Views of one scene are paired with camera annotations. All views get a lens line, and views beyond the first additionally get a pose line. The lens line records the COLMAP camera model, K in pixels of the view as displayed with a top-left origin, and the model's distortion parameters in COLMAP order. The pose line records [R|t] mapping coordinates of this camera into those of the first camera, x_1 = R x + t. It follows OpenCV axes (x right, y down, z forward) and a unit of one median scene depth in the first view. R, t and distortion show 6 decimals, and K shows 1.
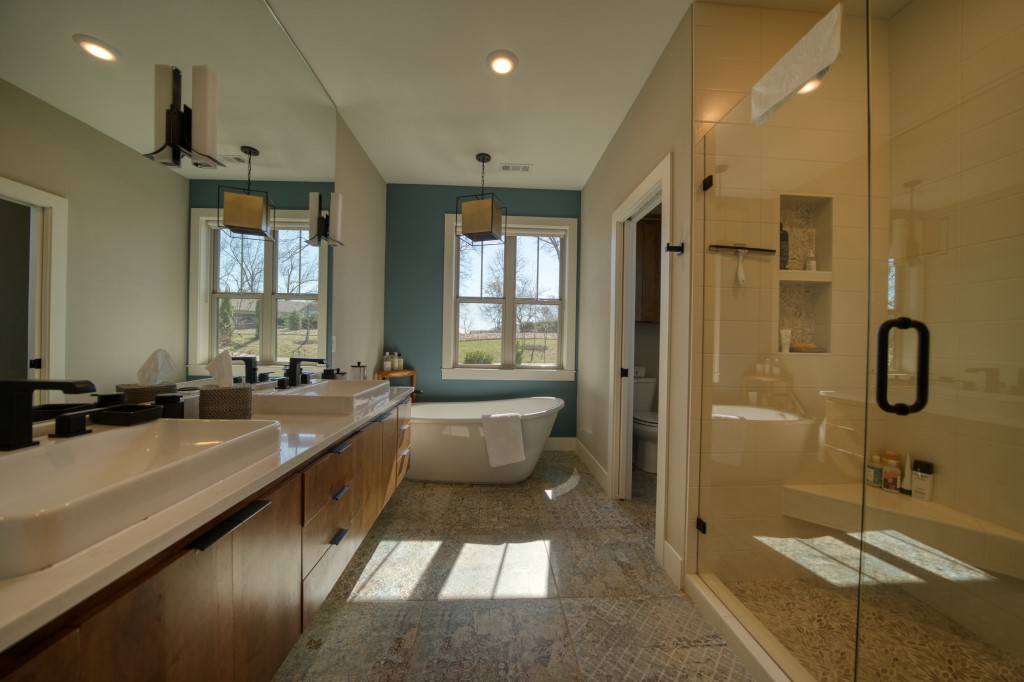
lens RADIAL K [[353.9, 0, 509.8], [0, 353.9, 343.8], [0, 0, 1]] dist [-0.021084, 0.000406]
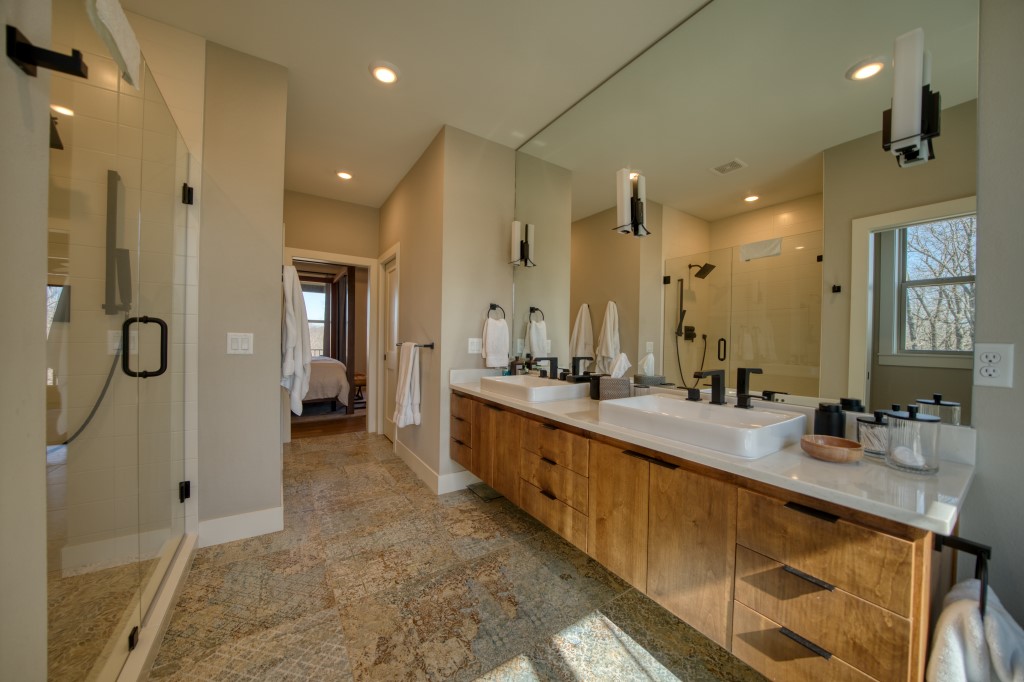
lens RADIAL K [[353.9, 0, 509.5], [0, 353.9, 342.6], [0, 0, 1]] dist [-0.021084, 0.000406]
pose [[-0.862949, -0.029689, -0.504419, 0.303642], [-0.032459, 0.999468, -0.003297, -0.006272], [0.504248, 0.013528, -0.863453, 1.959323]]
